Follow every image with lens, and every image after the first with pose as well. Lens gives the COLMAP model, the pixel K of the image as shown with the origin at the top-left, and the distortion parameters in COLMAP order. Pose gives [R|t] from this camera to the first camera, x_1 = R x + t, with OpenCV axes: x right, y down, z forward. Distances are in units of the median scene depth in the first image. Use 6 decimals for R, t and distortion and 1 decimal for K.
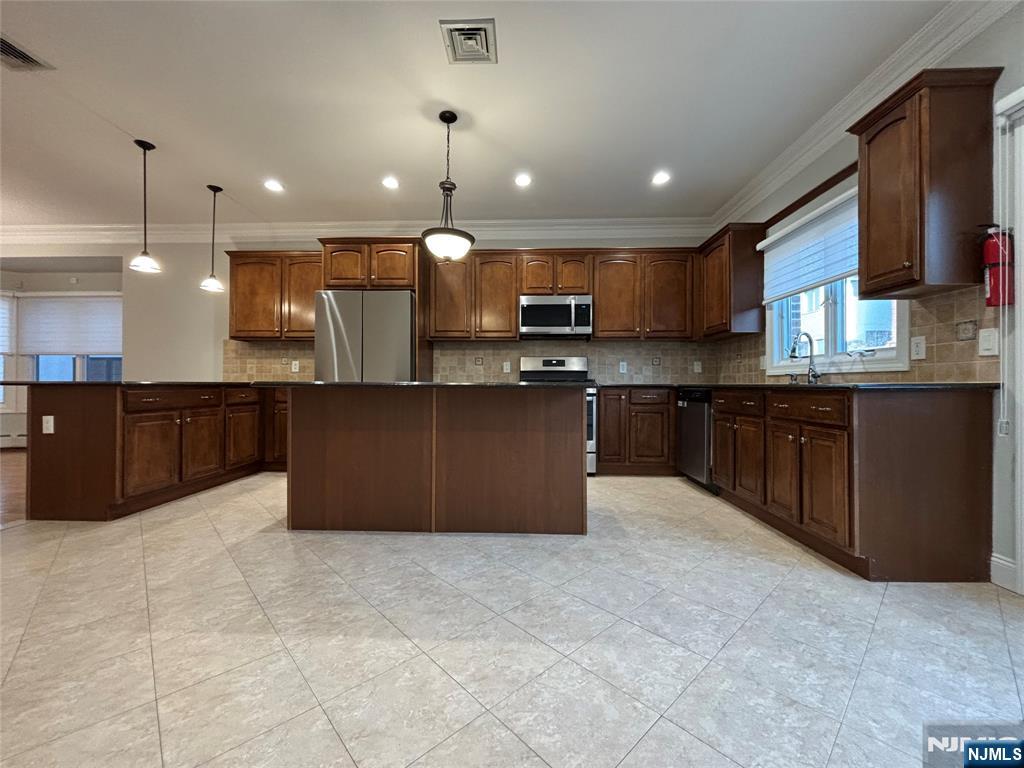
lens RADIAL K [[414.6, 0, 512.5], [0, 414.6, 379.4], [0, 0, 1]] dist [-0.001103, -0.000012]
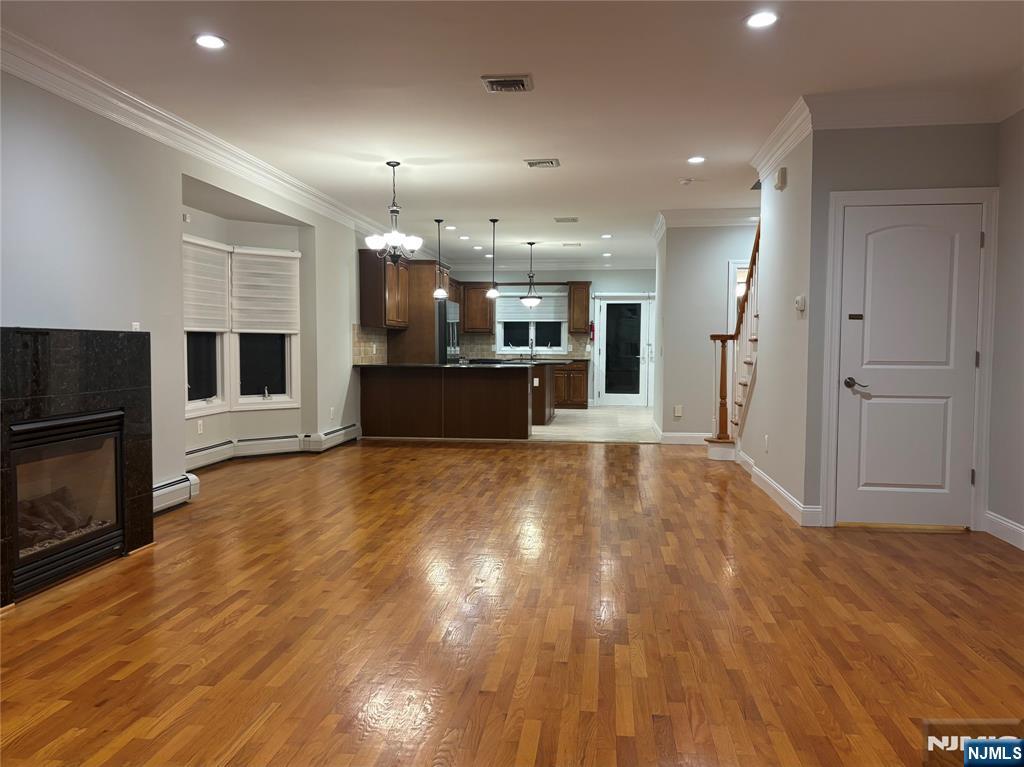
lens RADIAL K [[766.7, 0, 512.0], [0, 766.7, 383.5], [0, 0, 1]] dist [0.011409, 0.004118]
pose [[0.091995, -0.058293, 0.994052, -3.344515], [-0.015304, 0.998084, 0.059946, -0.096005], [-0.995642, -0.020728, 0.090927, 0.546185]]
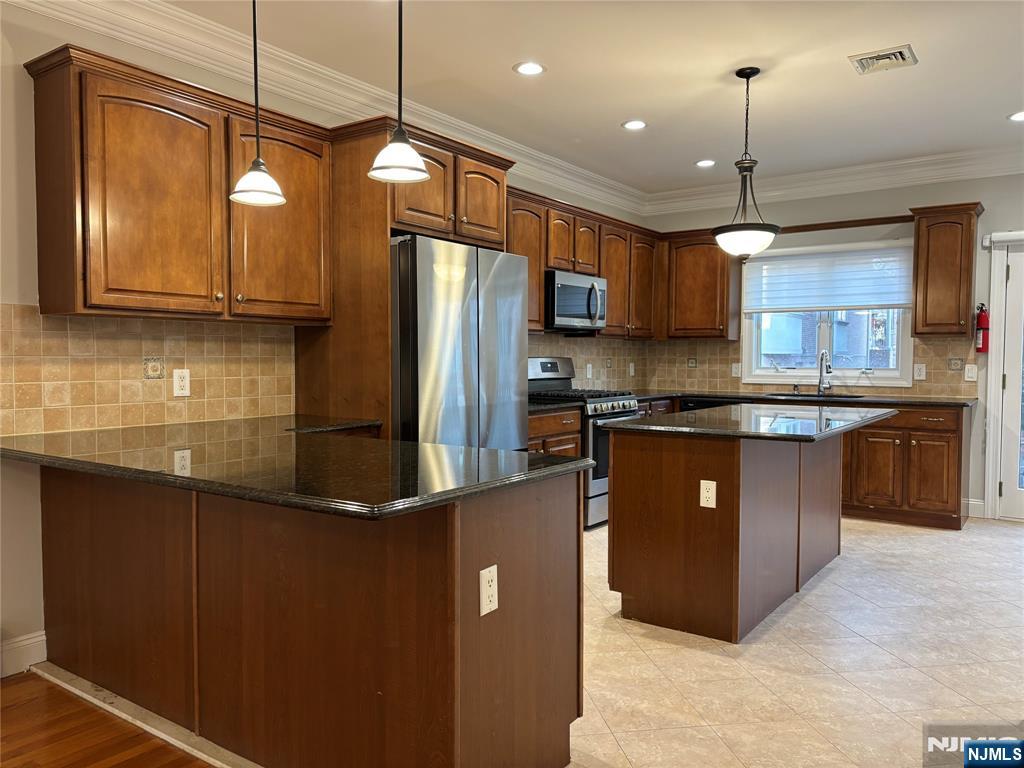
lens RADIAL K [[766.7, 0, 512.0], [0, 766.7, 384.0], [0, 0, 1]] dist [0.011409, 0.004118]
pose [[0.550432, -0.032978, 0.834229, -1.252593], [-0.010339, 0.998874, 0.046309, -0.087415], [-0.834816, -0.034115, 0.549471, 0.433539]]
